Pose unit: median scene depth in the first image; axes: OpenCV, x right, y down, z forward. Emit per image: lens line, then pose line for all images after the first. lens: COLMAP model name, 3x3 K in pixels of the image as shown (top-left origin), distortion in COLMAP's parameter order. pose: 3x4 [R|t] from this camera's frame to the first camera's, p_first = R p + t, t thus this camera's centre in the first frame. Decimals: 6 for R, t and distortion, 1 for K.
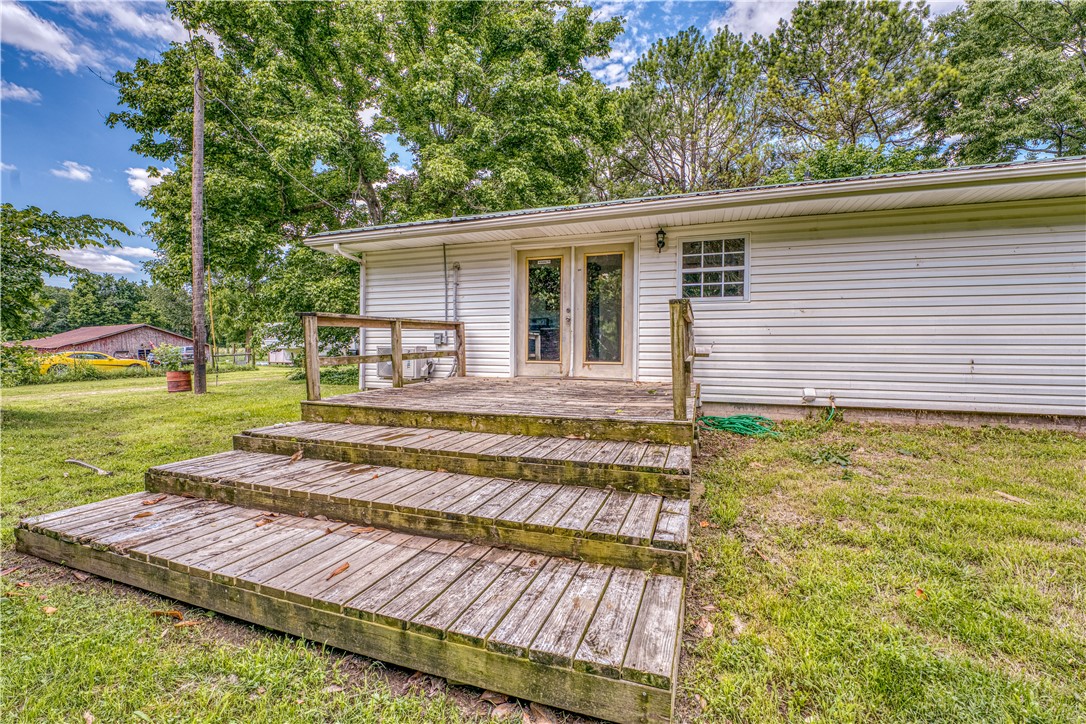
lens RADIAL K [[455.7, 0, 543.7], [0, 455.7, 355.0], [0, 0, 1]] dist [-0.014638, 0.000495]
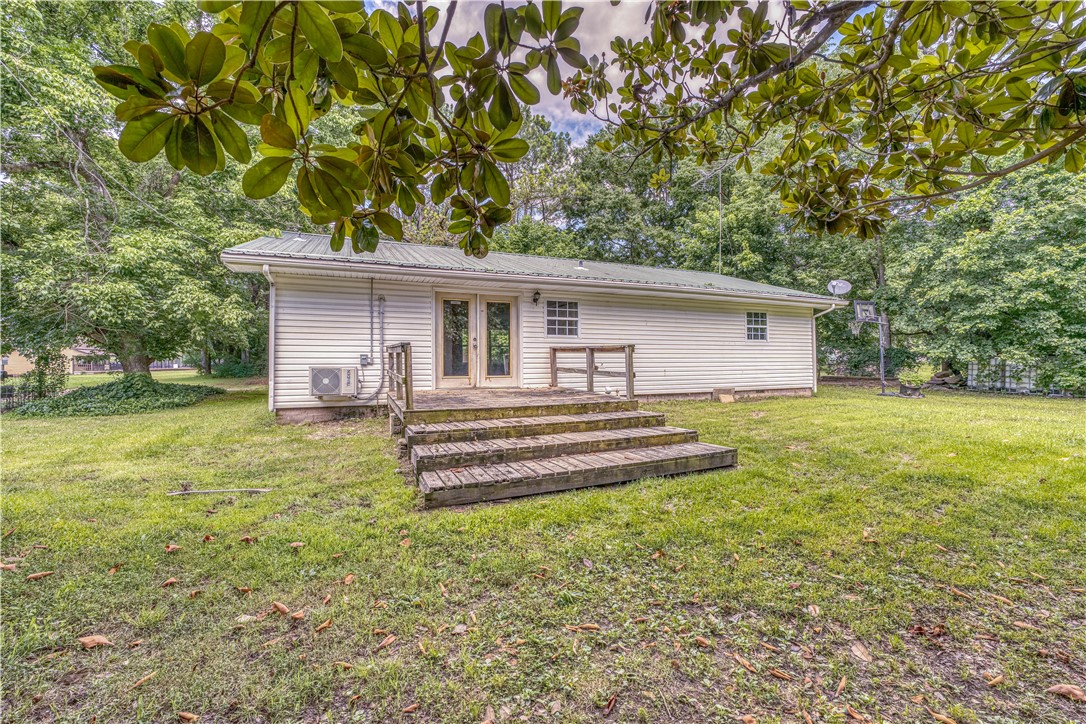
lens RADIAL K [[455.7, 0, 550.9], [0, 455.7, 359.8], [0, 0, 1]] dist [-0.014638, 0.000495]
pose [[0.721680, -0.002042, 0.692224, -0.794709], [0.015344, 0.999797, -0.013047, -0.014824], [-0.692057, 0.020037, 0.721565, -0.174043]]
